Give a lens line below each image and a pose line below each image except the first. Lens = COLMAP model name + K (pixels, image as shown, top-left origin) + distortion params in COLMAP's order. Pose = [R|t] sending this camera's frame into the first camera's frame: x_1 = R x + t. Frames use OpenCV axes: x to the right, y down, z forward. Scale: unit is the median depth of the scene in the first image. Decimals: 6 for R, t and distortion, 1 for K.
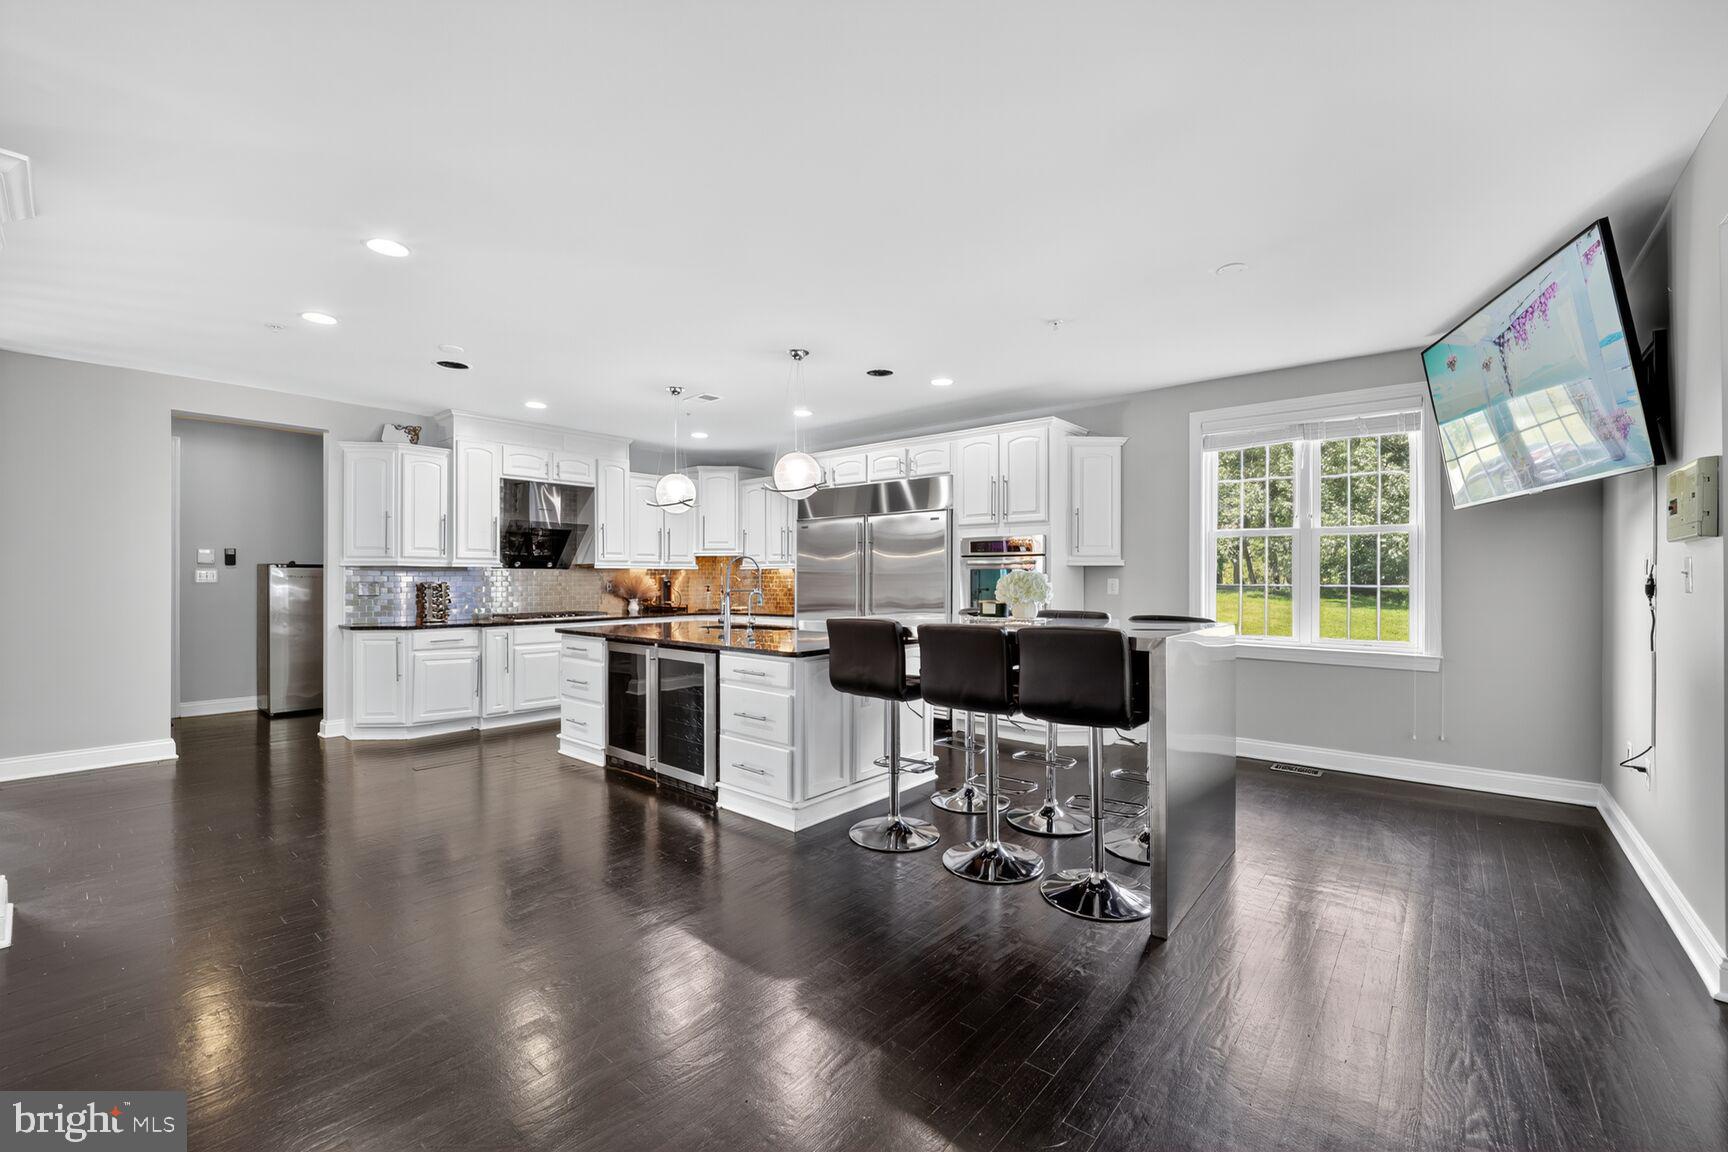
lens RADIAL K [[702.4, 0, 870.0], [0, 702.4, 574.7], [0, 0, 1]] dist [-0.017404, -0.000063]
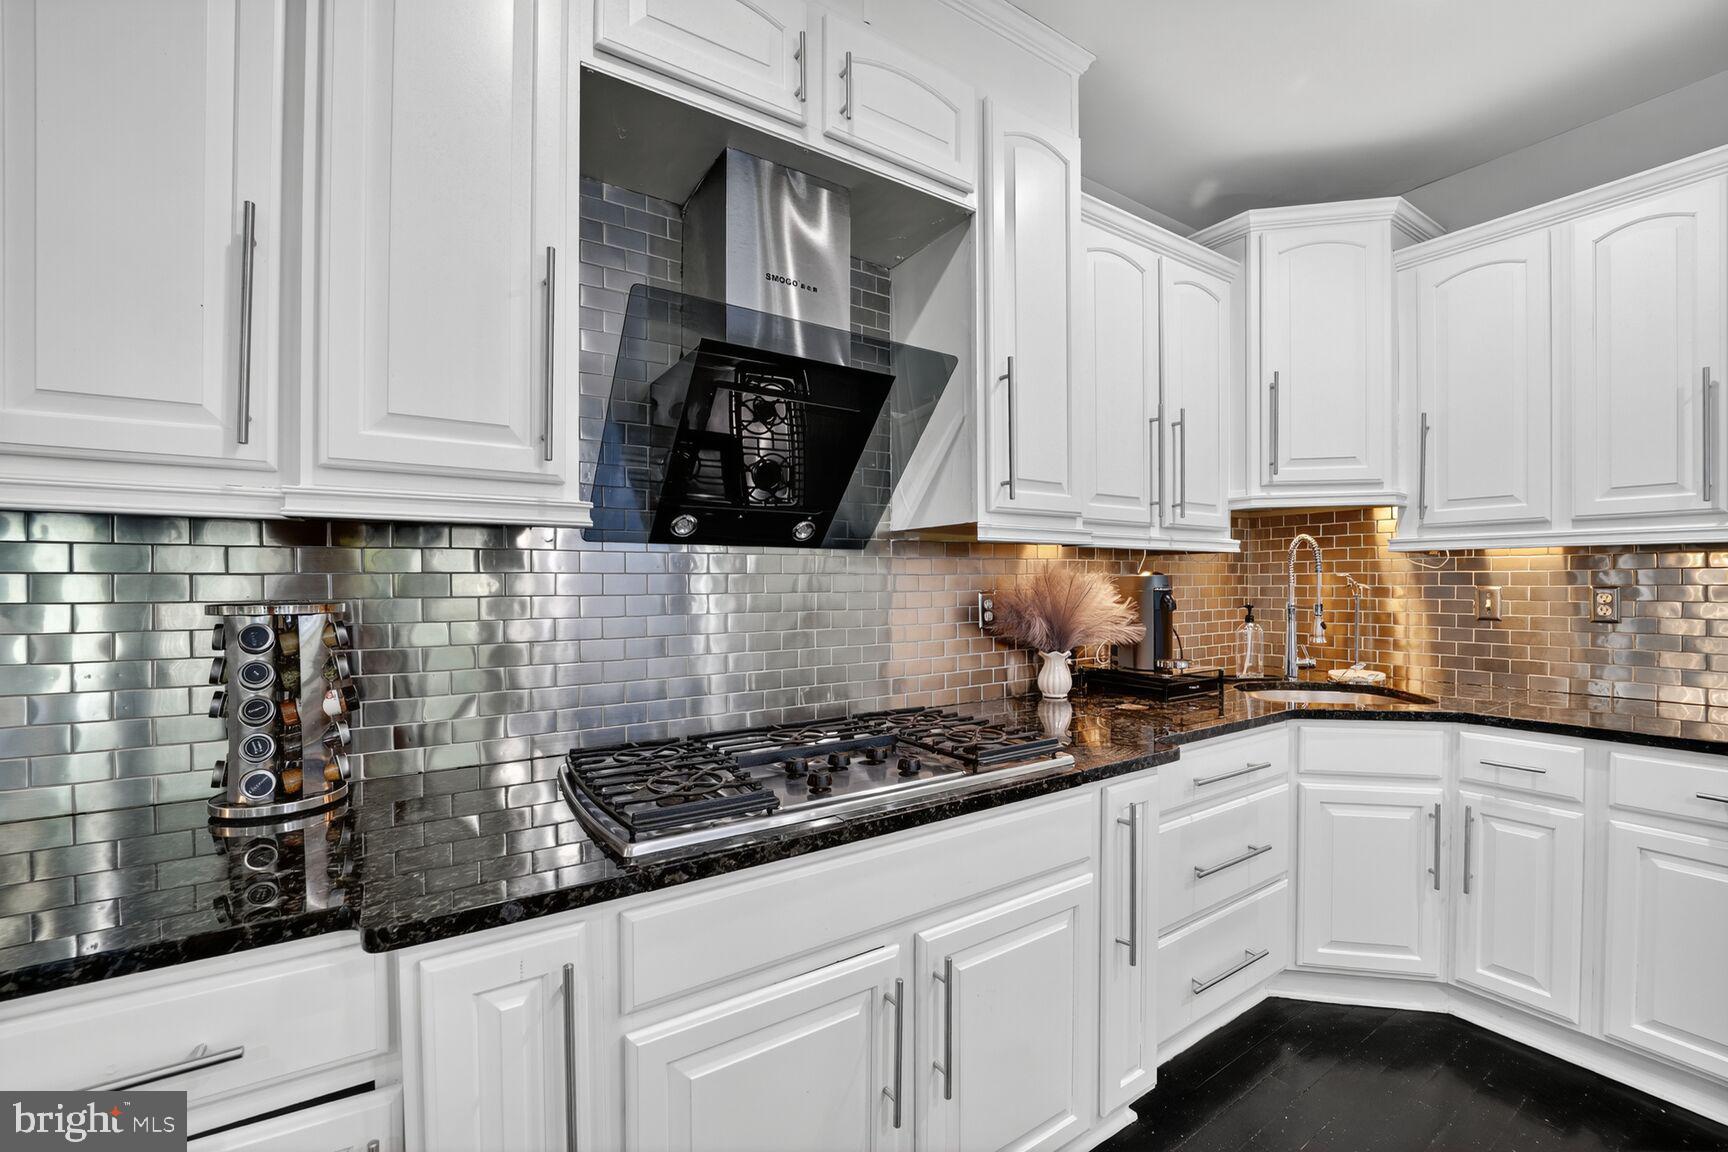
lens RADIAL K [[702.4, 0, 873.0], [0, 702.4, 582.1], [0, 0, 1]] dist [-0.017404, -0.000063]
pose [[0.949259, -0.001018, -0.314493, -0.364005], [0.003527, 0.999966, 0.007411, 0.002928], [0.314475, -0.008144, 0.949231, 0.790815]]
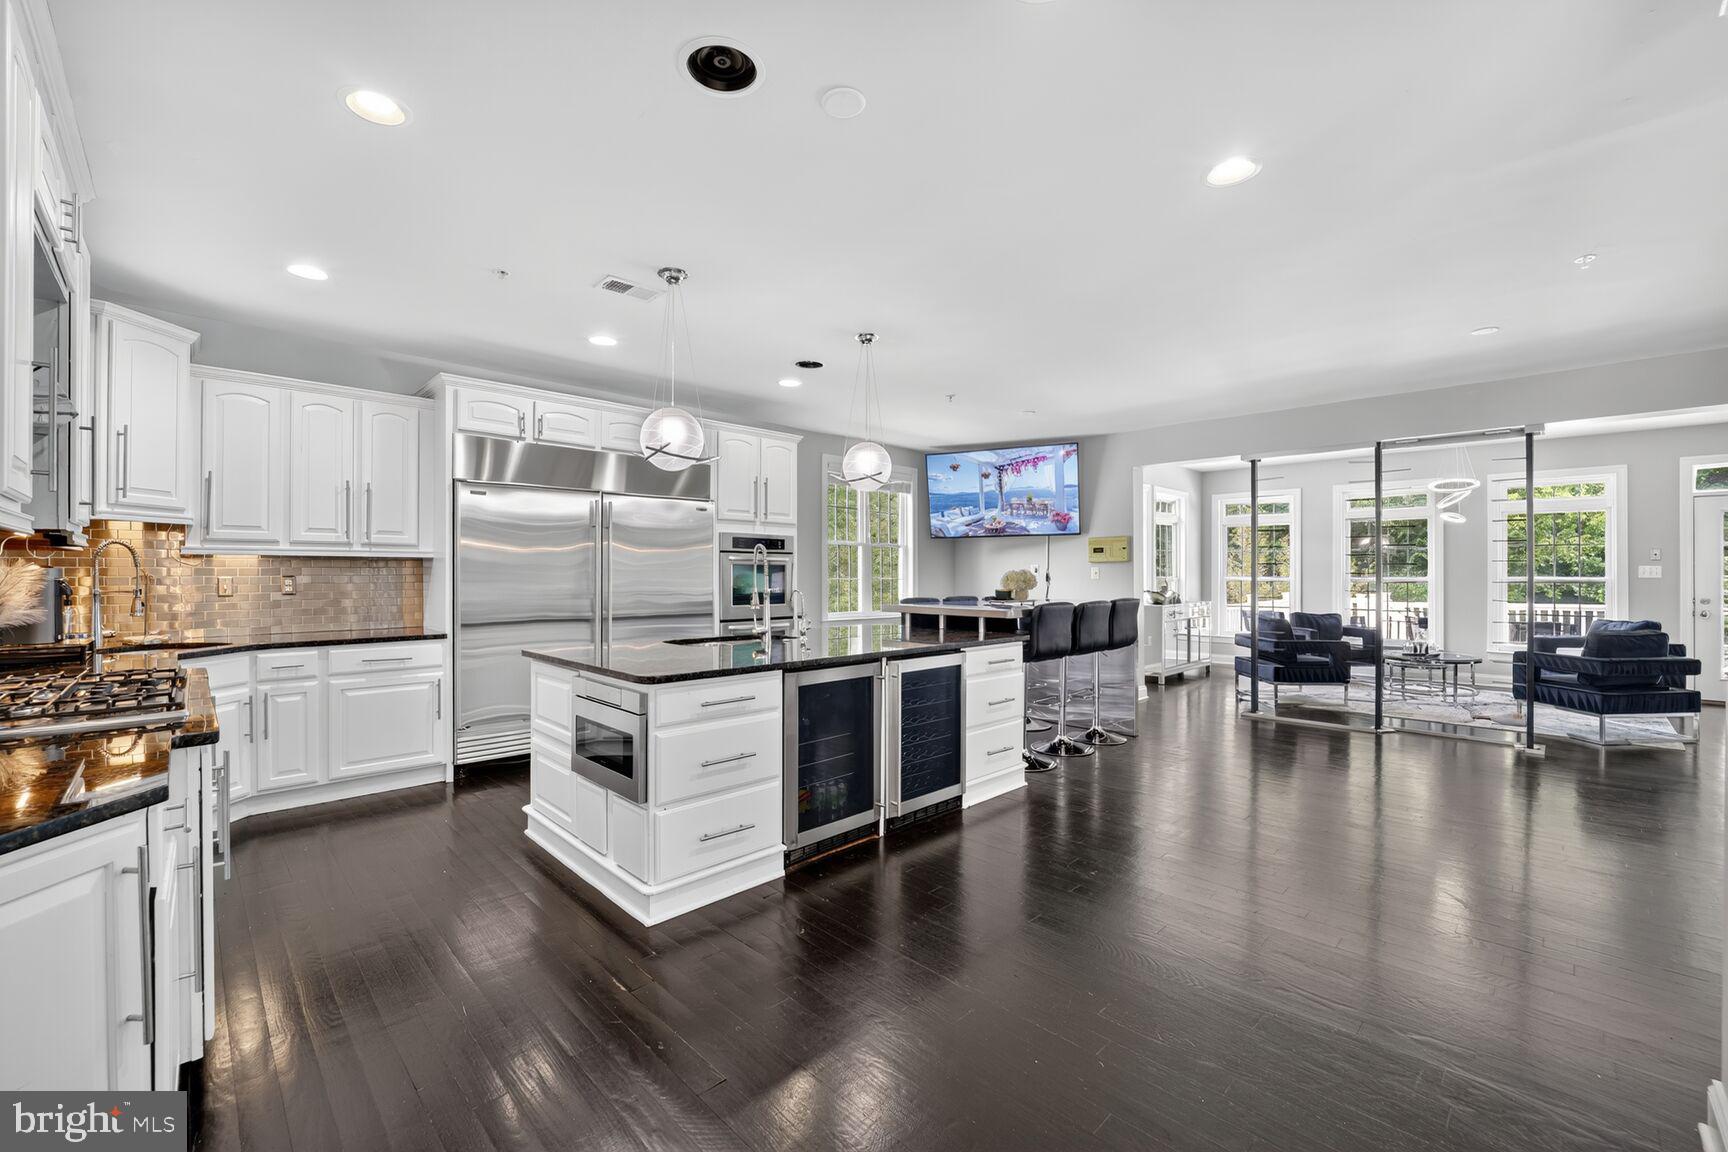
lens RADIAL K [[702.4, 0, 858.1], [0, 702.4, 575.3], [0, 0, 1]] dist [-0.017404, -0.000063]
pose [[0.103340, -0.002489, 0.994643, -0.712997], [-0.006009, 0.999977, 0.003126, 0.002526], [-0.994628, -0.006300, 0.103322, 0.623200]]
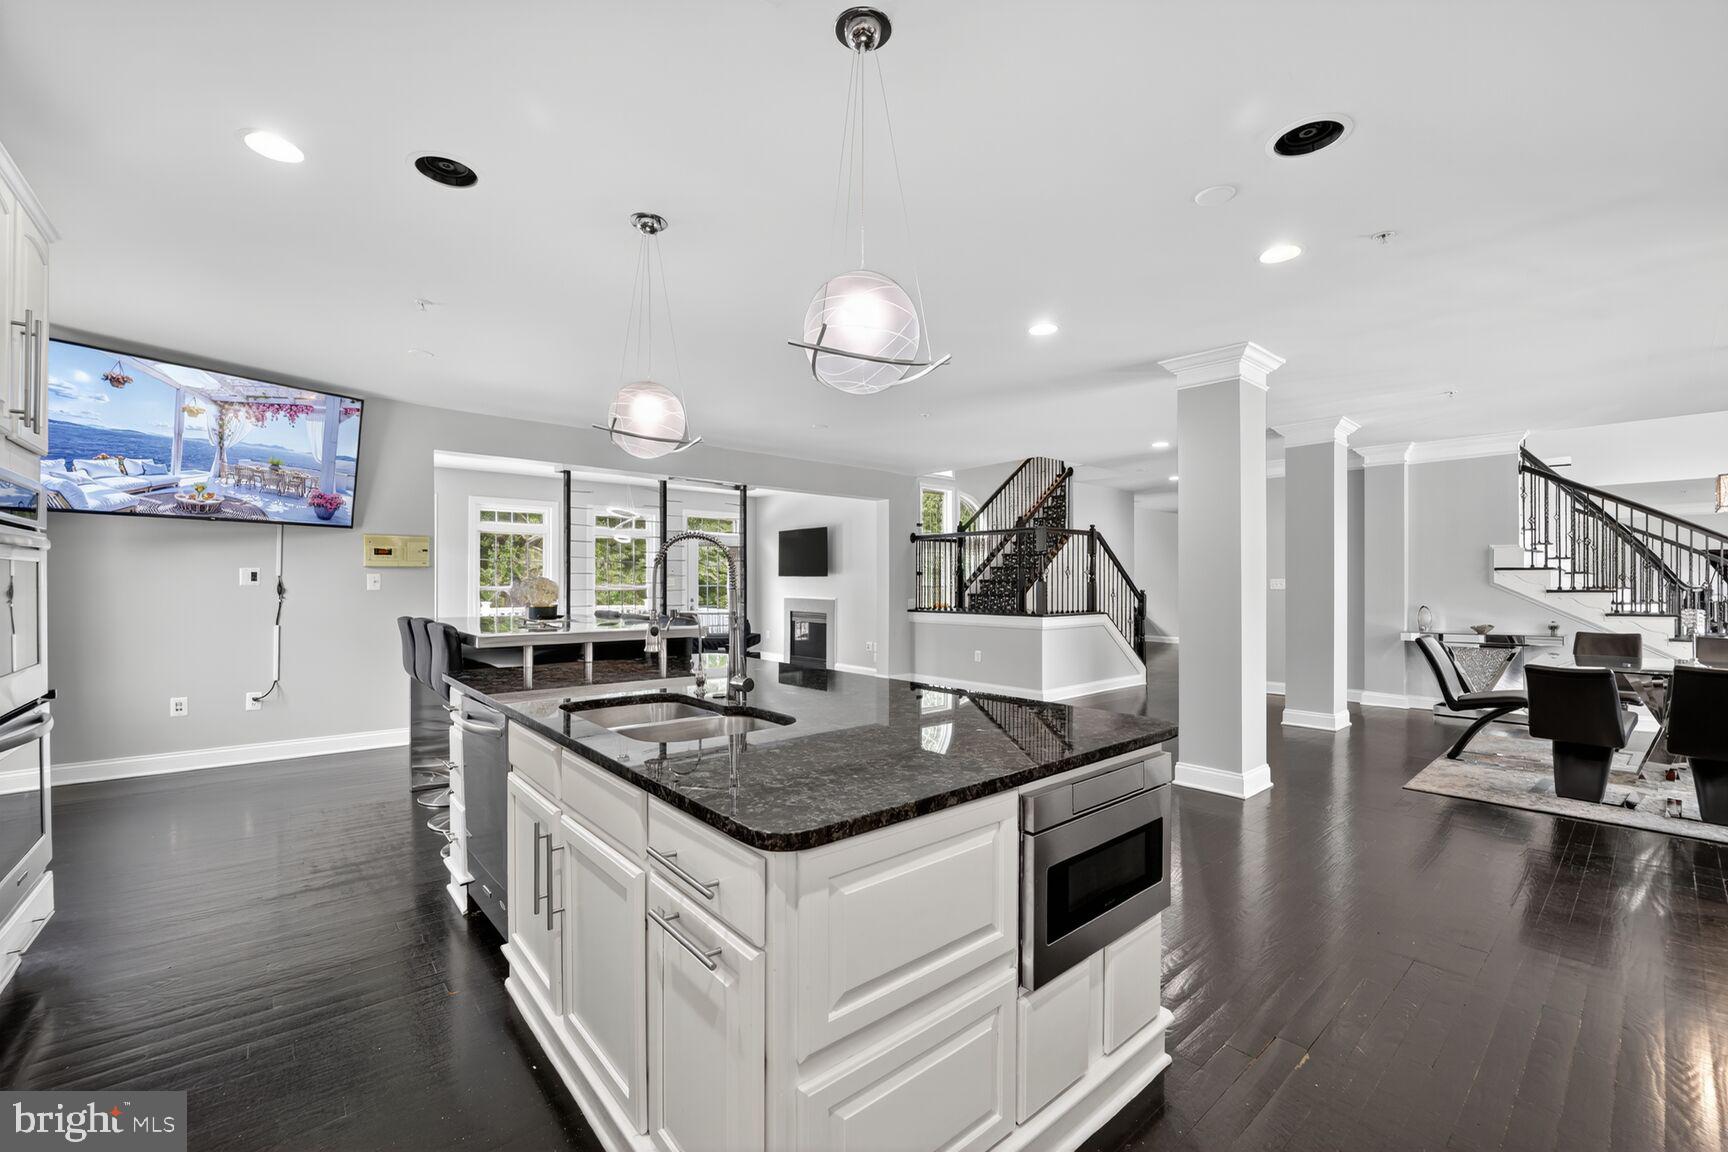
lens RADIAL K [[702.4, 0, 859.4], [0, 702.4, 581.4], [0, 0, 1]] dist [-0.017404, -0.000063]
pose [[-0.984216, -0.004562, 0.176913, -0.267374], [-0.005771, 0.999963, -0.006320, 0.001540], [-0.176878, -0.007241, -0.984206, 1.071598]]
